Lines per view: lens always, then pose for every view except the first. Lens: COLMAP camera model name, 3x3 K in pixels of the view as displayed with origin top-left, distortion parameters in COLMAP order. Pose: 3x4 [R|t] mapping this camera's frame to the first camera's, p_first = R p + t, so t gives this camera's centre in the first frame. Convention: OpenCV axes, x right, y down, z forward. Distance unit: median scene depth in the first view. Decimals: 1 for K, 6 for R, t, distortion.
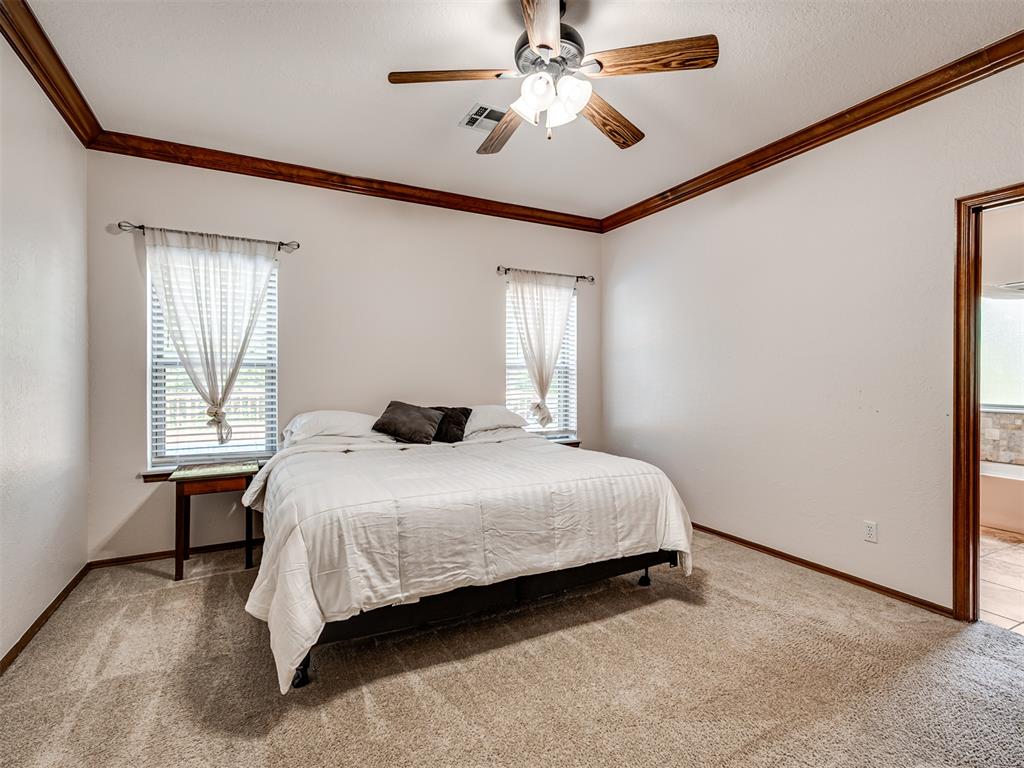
lens RADIAL K [[506.0, 0, 522.9], [0, 506.0, 369.9], [0, 0, 1]] dist [0.004392, 0.001485]
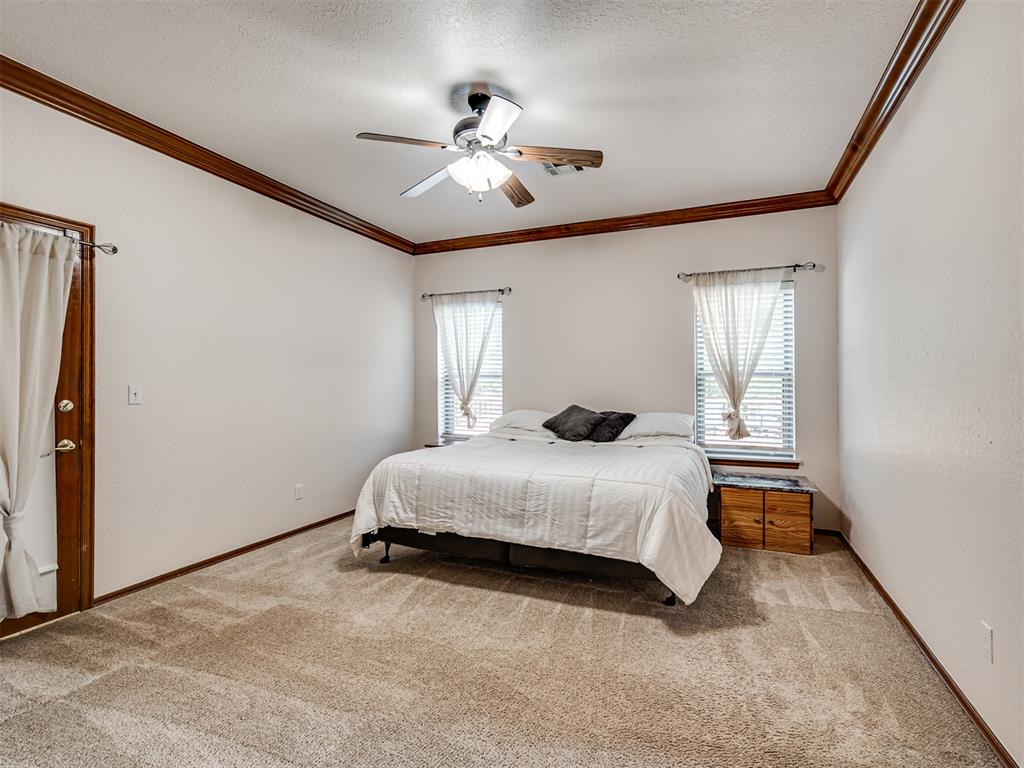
lens RADIAL K [[502.4, 0, 515.1], [0, 502.4, 384.0], [0, 0, 1]] dist [0.003565, 0.000936]
pose [[0.627483, -0.000805, -0.778629, 0.943555], [0.007225, 0.999962, 0.004789, 0.008376], [0.778596, -0.008631, 0.627466, 0.229601]]
